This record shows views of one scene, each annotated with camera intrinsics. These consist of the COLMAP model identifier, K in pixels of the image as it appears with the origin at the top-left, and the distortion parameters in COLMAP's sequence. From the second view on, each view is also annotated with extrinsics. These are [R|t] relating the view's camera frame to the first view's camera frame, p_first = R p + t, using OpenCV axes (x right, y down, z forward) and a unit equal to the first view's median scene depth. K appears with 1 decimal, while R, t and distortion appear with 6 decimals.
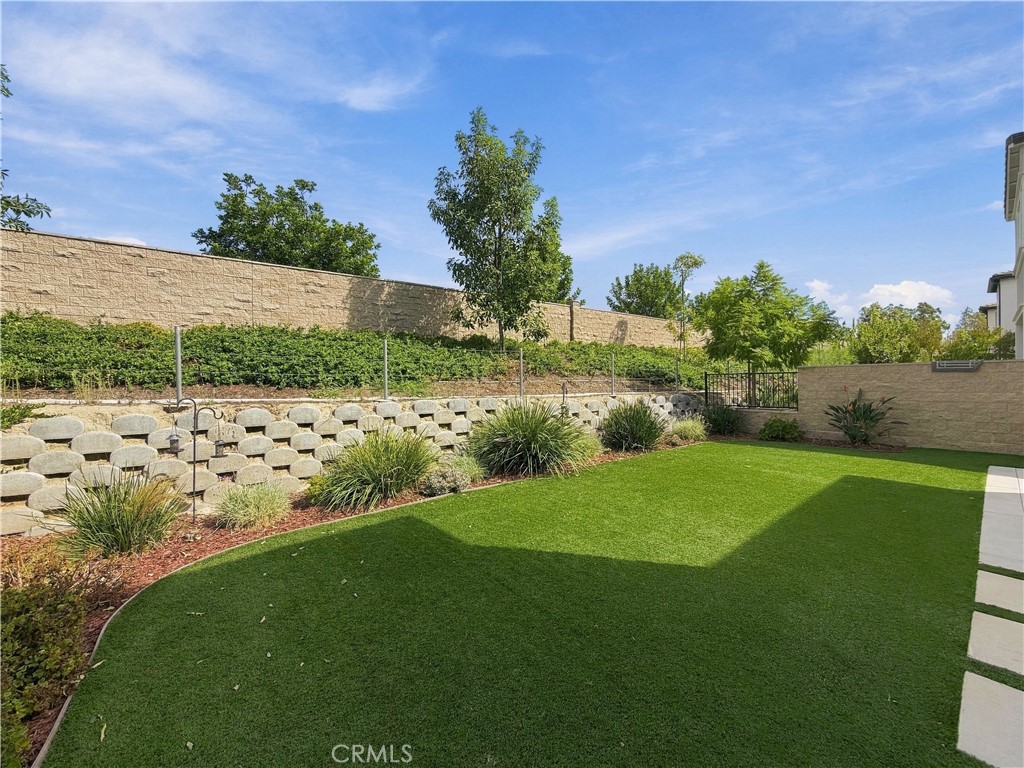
lens RADIAL K [[407.2, 0, 508.9], [0, 407.2, 378.3], [0, 0, 1]] dist [0.000643, -0.000080]
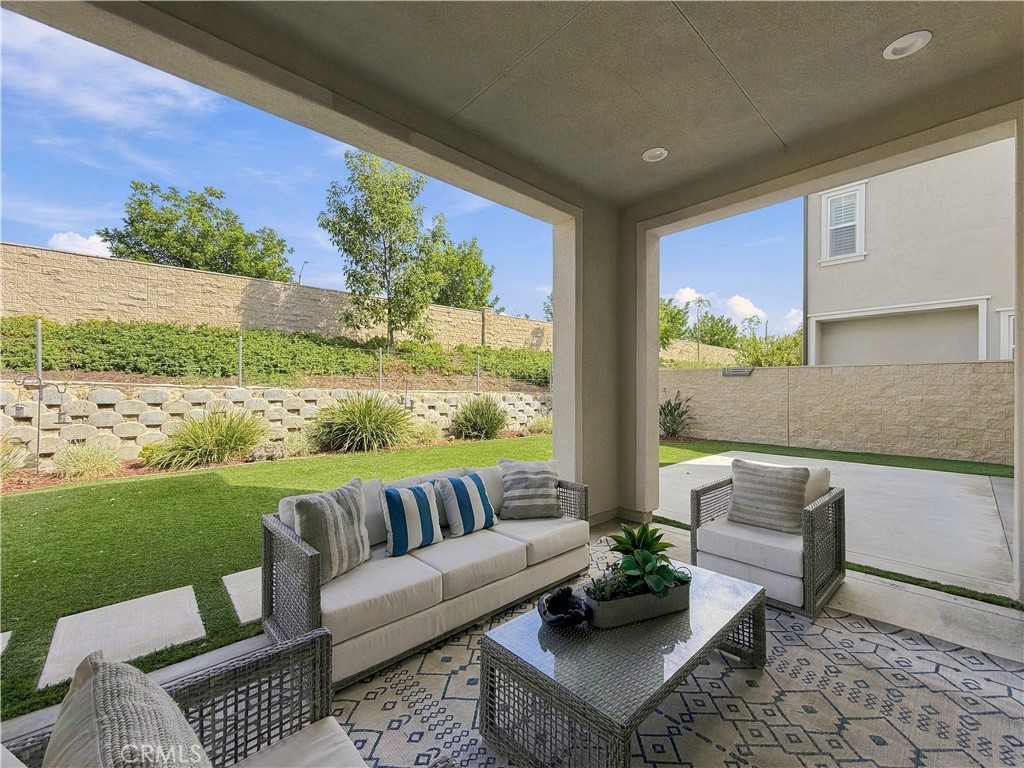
lens RADIAL K [[419.5, 0, 506.2], [0, 419.5, 389.8], [0, 0, 1]] dist [-0.000058, -0.000199]
pose [[0.999082, 0.022174, 0.036663, 0.336970], [-0.022494, 0.999712, 0.008325, 0.026025], [-0.036468, -0.009142, 0.999293, -0.188236]]
